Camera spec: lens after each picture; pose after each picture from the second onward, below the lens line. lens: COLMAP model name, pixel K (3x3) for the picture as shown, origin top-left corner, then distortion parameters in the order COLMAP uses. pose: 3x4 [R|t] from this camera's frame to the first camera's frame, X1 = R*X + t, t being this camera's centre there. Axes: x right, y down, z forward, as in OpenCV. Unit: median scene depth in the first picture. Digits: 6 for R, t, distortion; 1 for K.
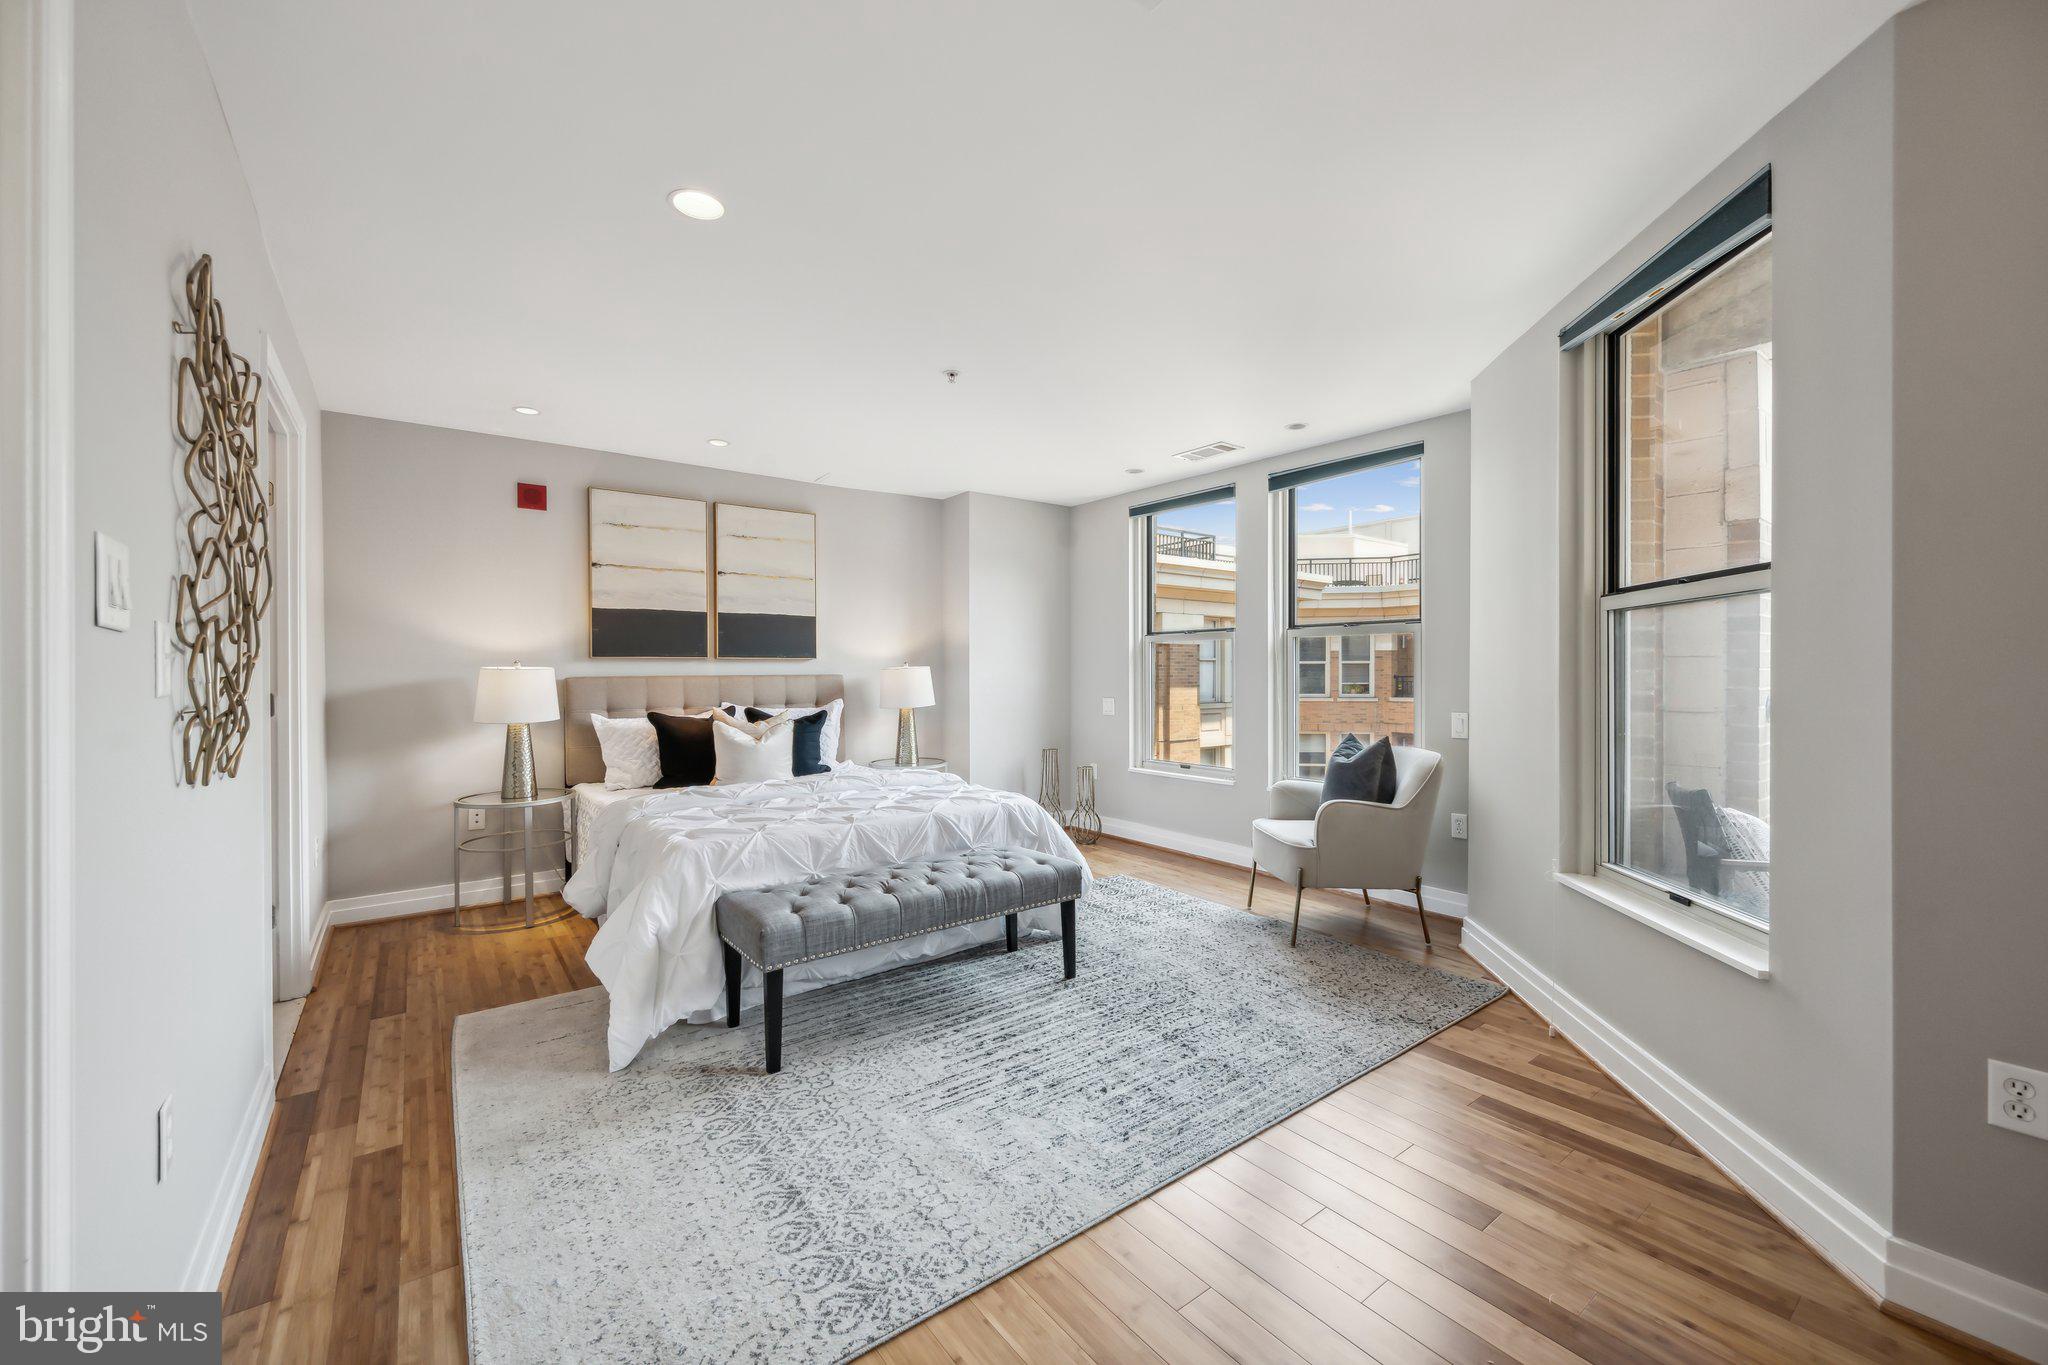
lens RADIAL K [[814.0, 0, 1009.7], [0, 814.0, 675.3], [0, 0, 1]] dist [0.000457, -0.000467]
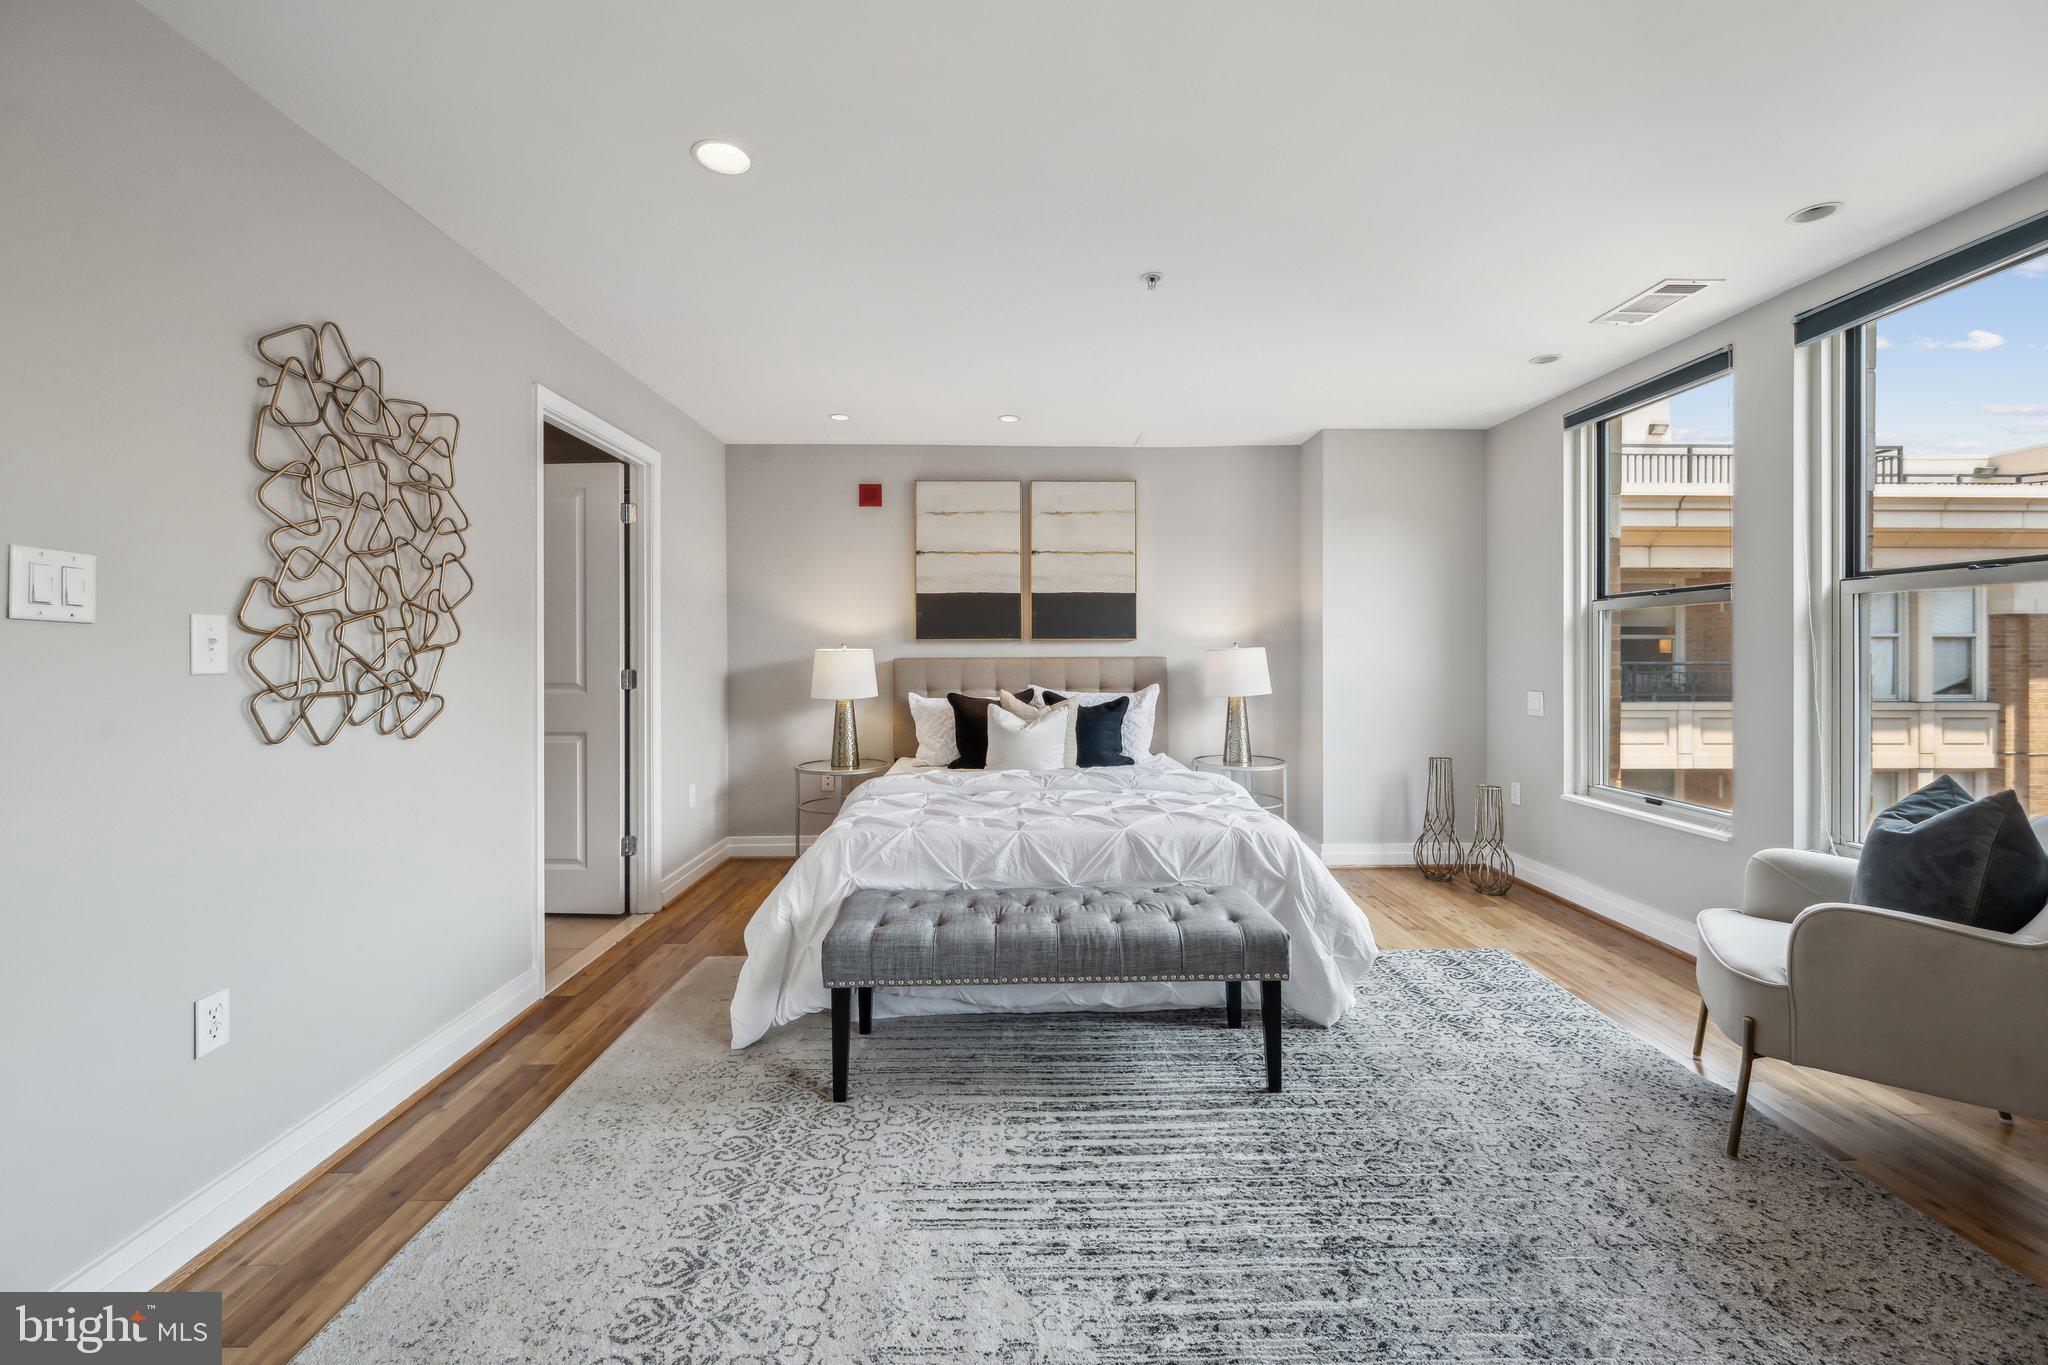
lens RADIAL K [[814.0, 0, 1009.5], [0, 814.0, 655.0], [0, 0, 1]] dist [0.000457, -0.000467]
pose [[0.811716, 0.002830, -0.584045, 0.266867], [-0.004157, 0.999991, -0.000933, -0.002203], [0.584037, 0.003185, 0.811721, 0.265072]]
